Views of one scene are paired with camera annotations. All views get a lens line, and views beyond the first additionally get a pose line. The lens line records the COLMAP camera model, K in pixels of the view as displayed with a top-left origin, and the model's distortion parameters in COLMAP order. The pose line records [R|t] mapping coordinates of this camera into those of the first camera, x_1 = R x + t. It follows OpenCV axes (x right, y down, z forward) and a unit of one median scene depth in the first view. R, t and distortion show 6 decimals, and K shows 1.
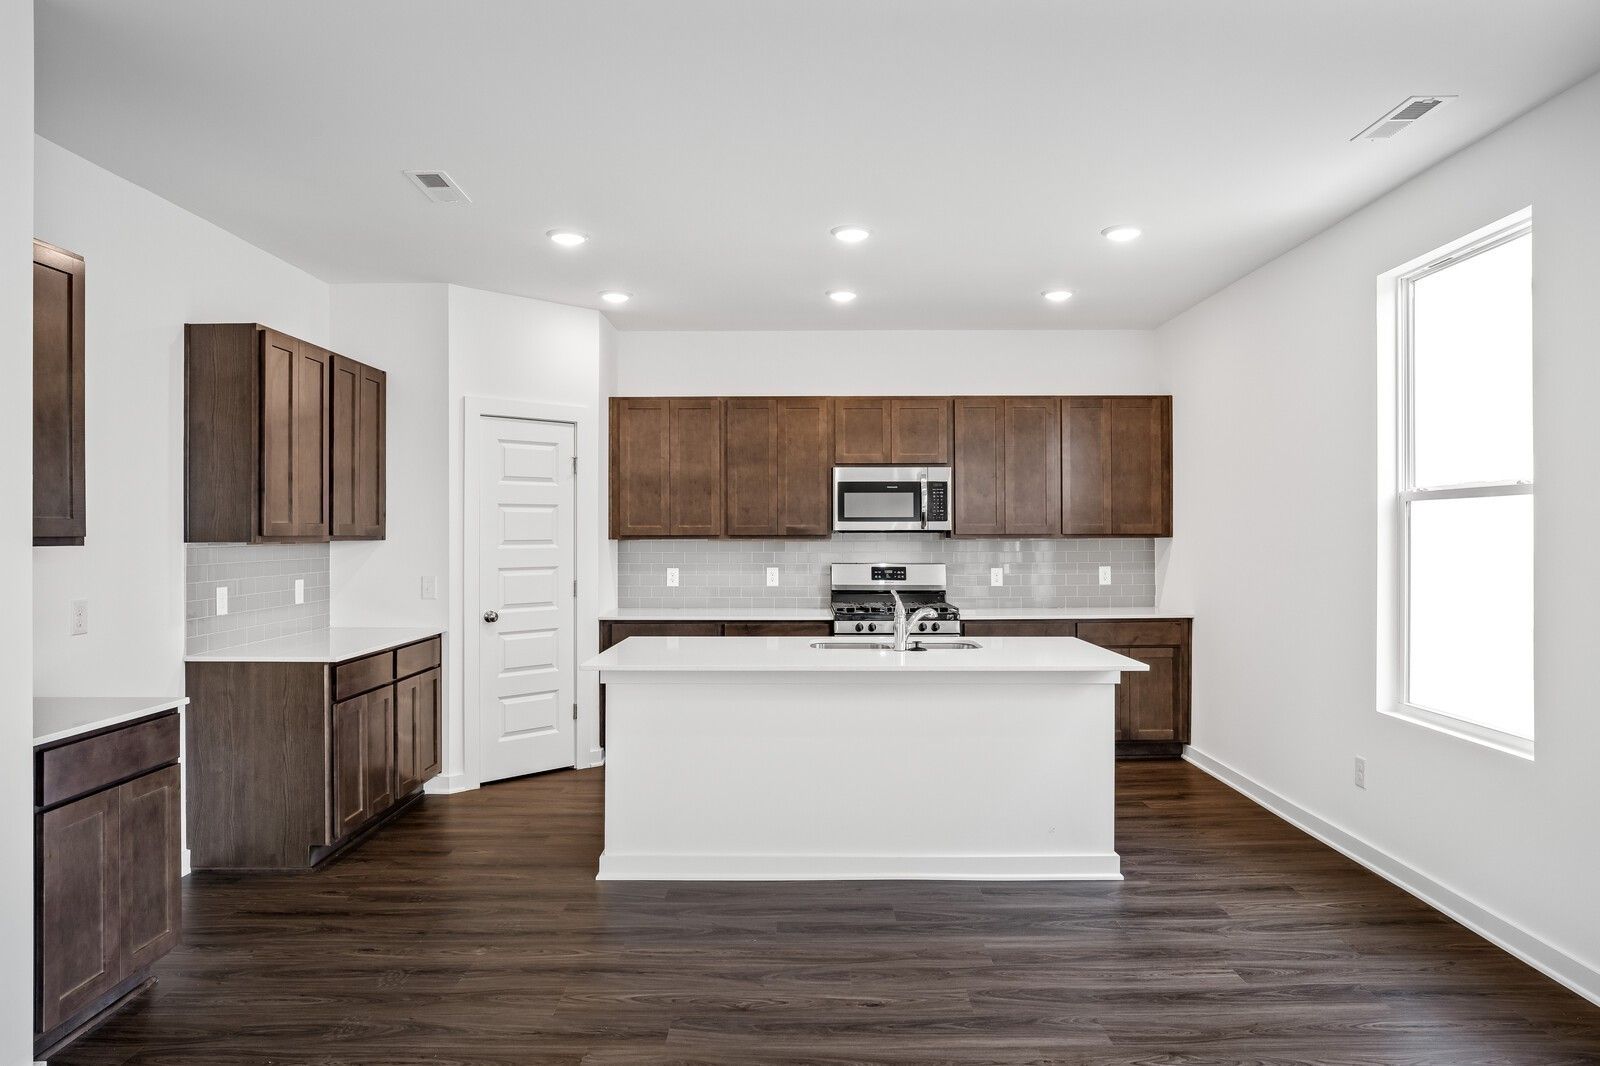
lens RADIAL K [[1003.6, 0, 800.0], [0, 1003.6, 533.0], [0, 0, 1]] dist [-0.039639, -0.001568]
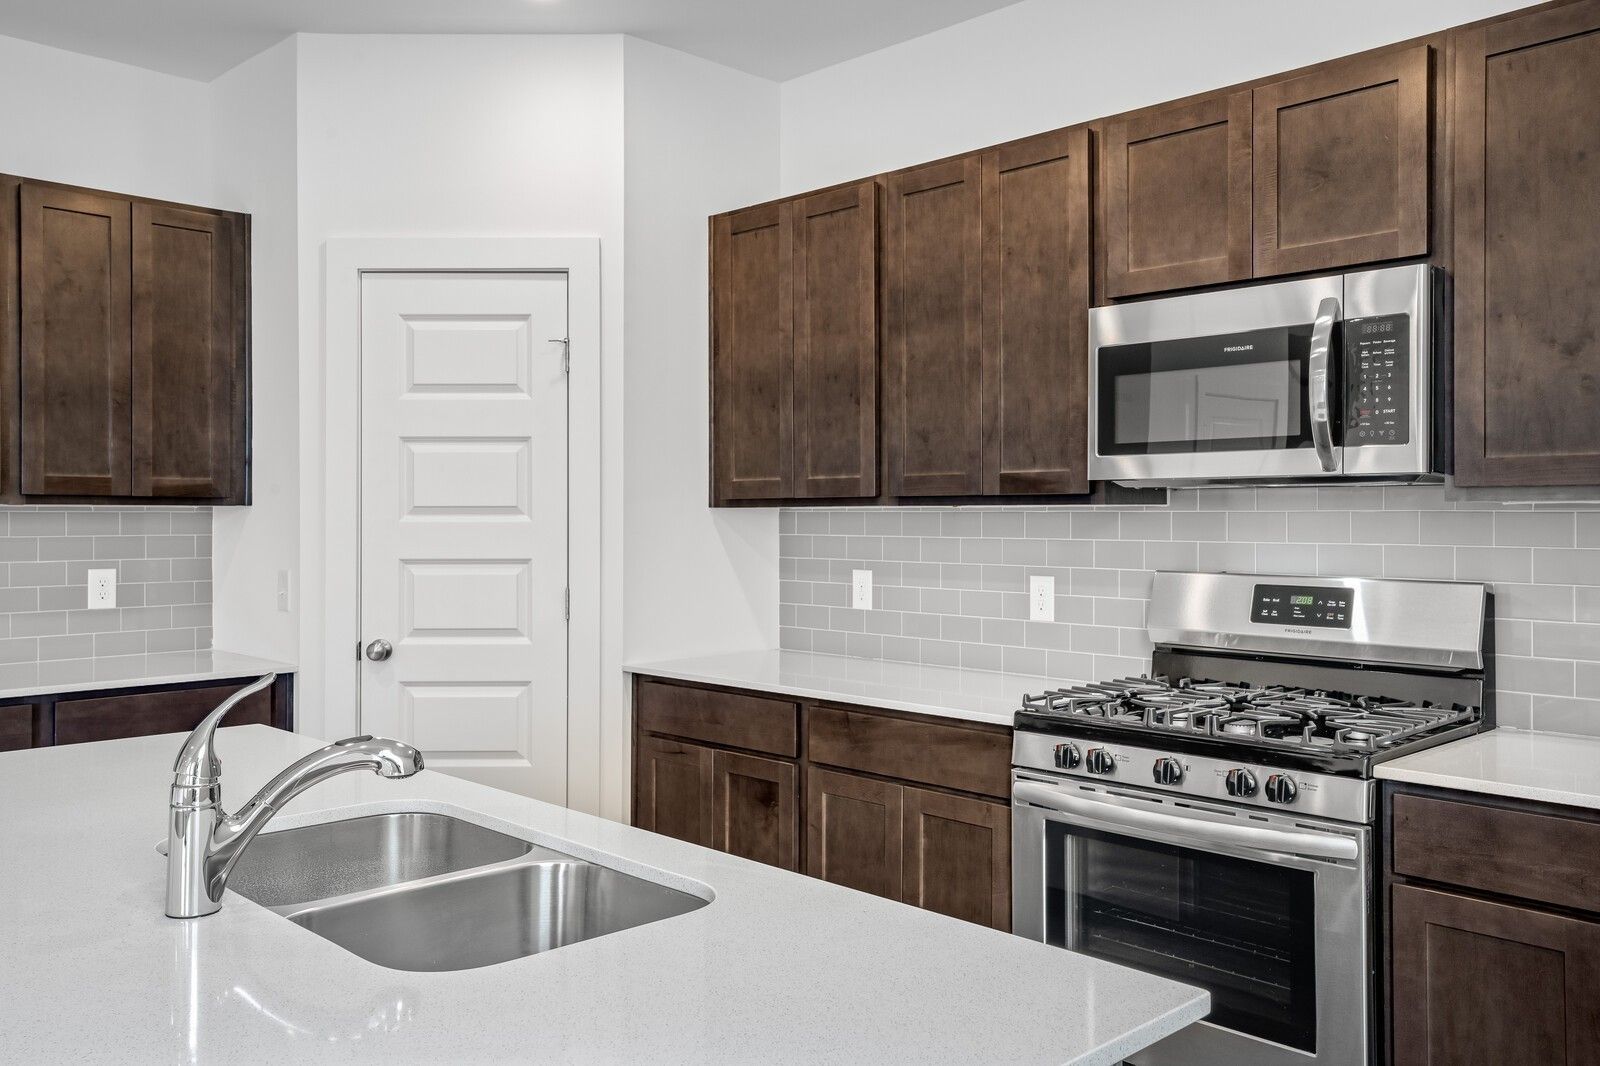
lens RADIAL K [[1310.1, 0, 800.0], [0, 1310.1, 533.0], [0, 0, 1]] dist [0.005721, 0.005888]
pose [[0.706531, 0.011052, -0.707596, 0.318515], [-0.001578, 0.999900, 0.014042, 0.010558], [0.707680, -0.008804, 0.706478, 0.625119]]
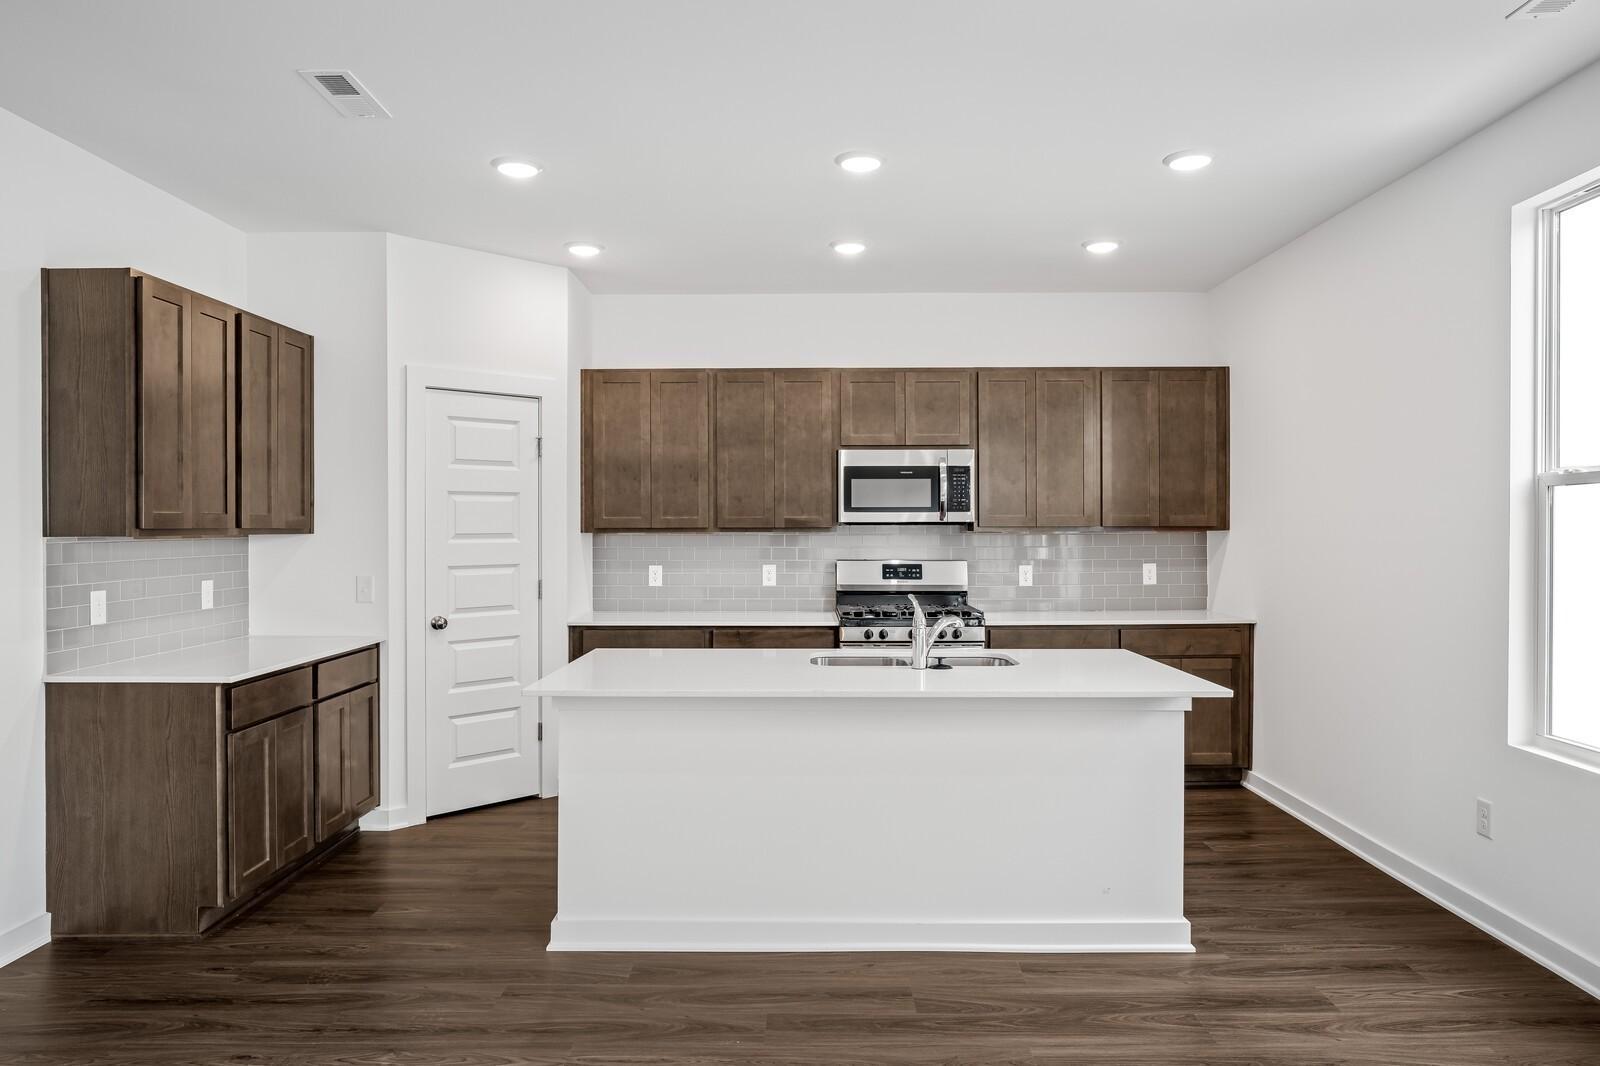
lens RADIAL K [[1034.3, 0, 800.0], [0, 1034.3, 533.0], [0, 0, 1]] dist [-0.026664, 0.003545]
pose [[0.999987, -0.000093, -0.005182, 0.004693], [0.000131, 0.999974, 0.007211, 0.000264], [0.005181, -0.007212, 0.999961, 0.110656]]
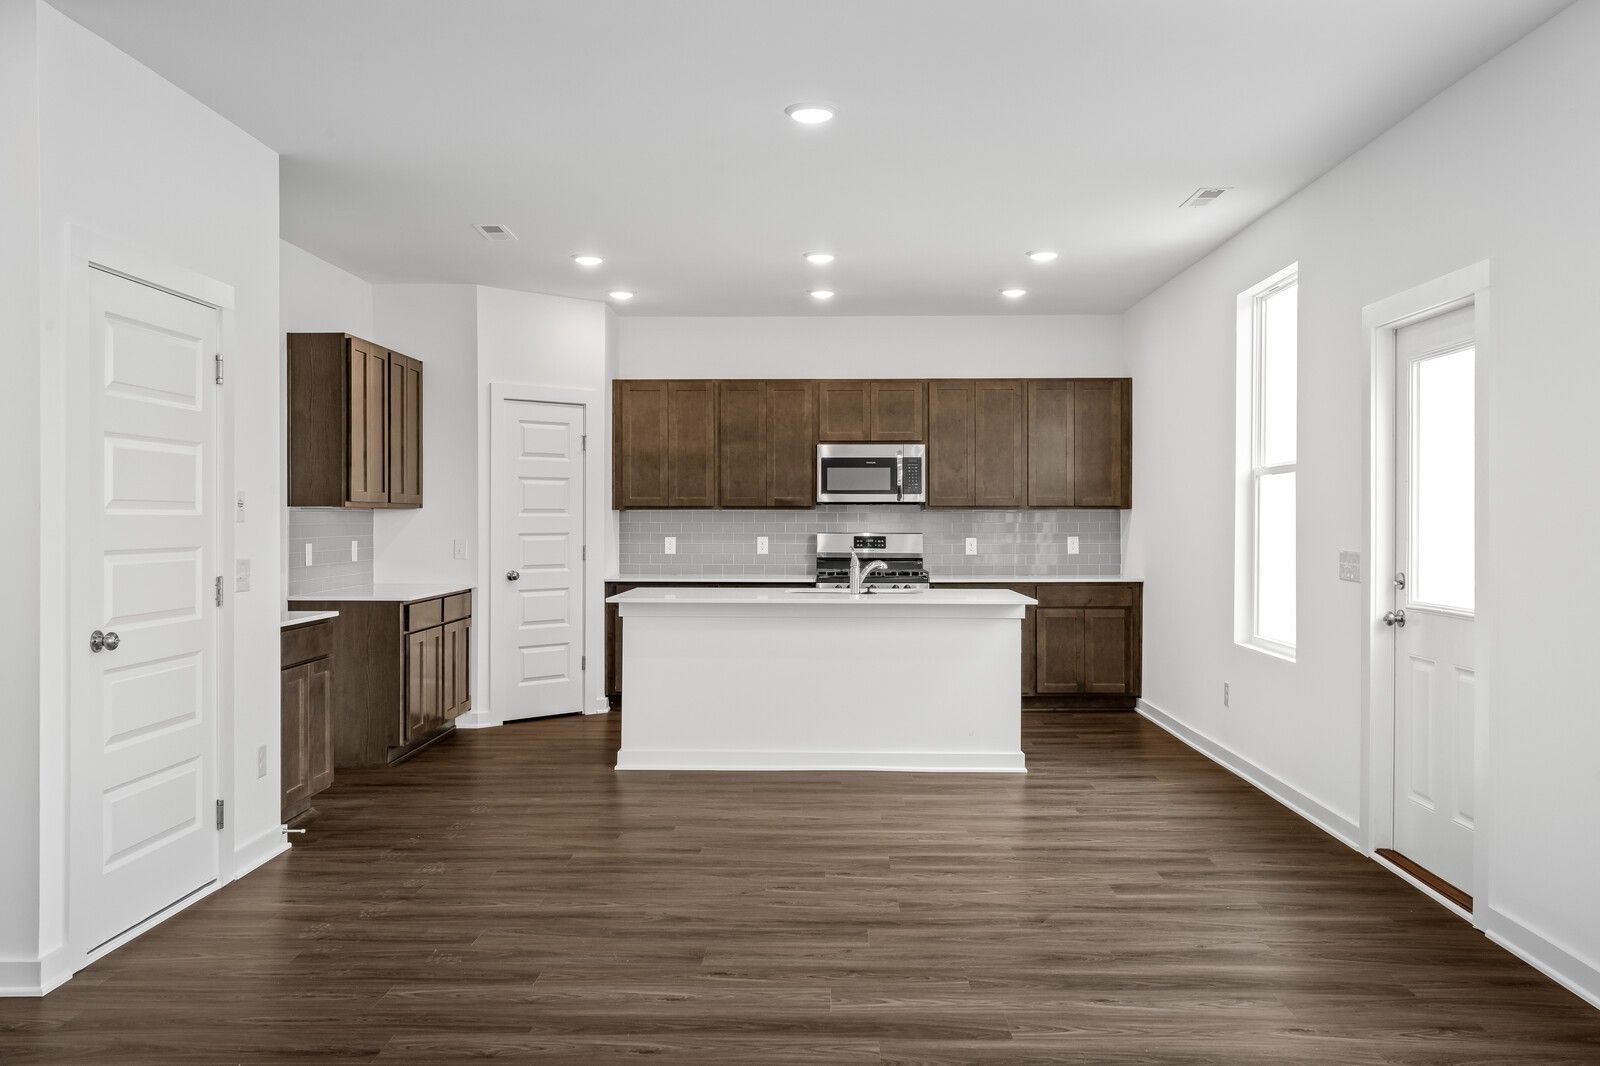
lens RADIAL K [[1310.1, 0, 800.0], [0, 1310.1, 533.0], [0, 0, 1]] dist [0.005721, 0.005888]
pose [[0.999840, 0.002872, -0.017671, 0.042581], [-0.002656, 0.999922, 0.012221, 0.014834], [0.017704, -0.012172, 0.999769, -0.461018]]
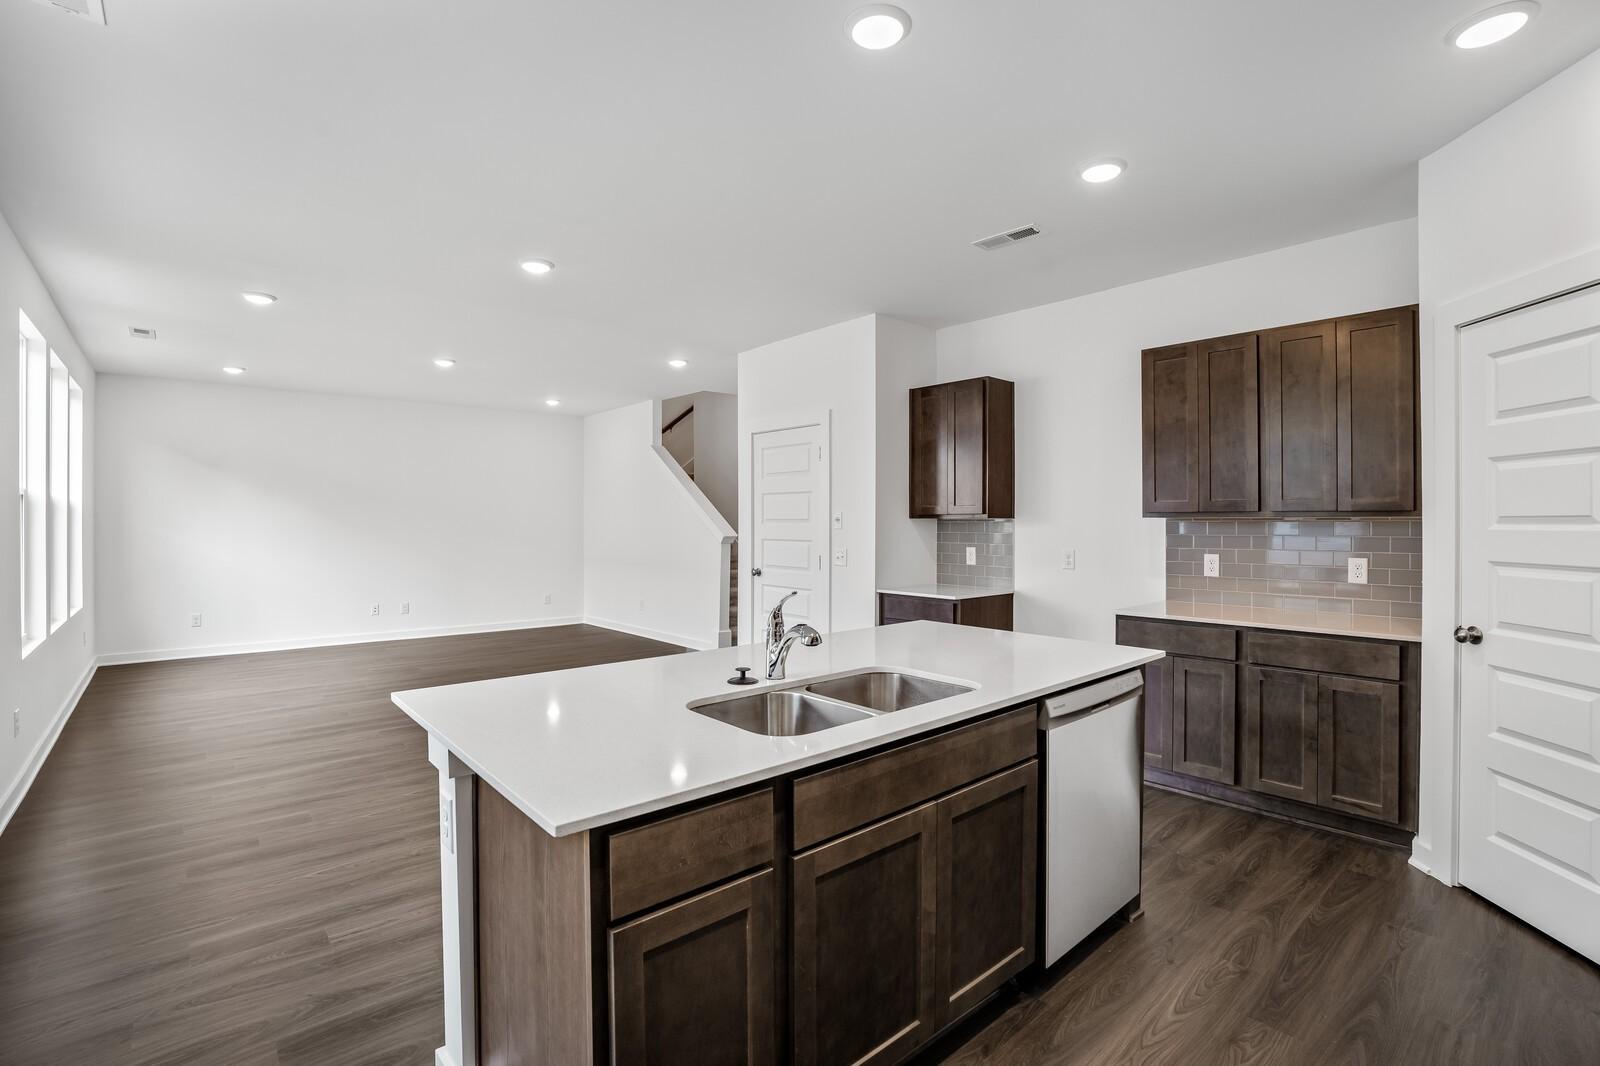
lens RADIAL K [[735.2, 0, 804.4], [0, 735.2, 522.8], [0, 0, 1]] dist [-0.000472, 0.000034]
pose [[-0.750087, 0.005149, -0.661320, 0.303706], [0.004655, 0.999986, 0.002505, 0.007639], [0.661323, -0.001200, -0.750100, 1.004407]]
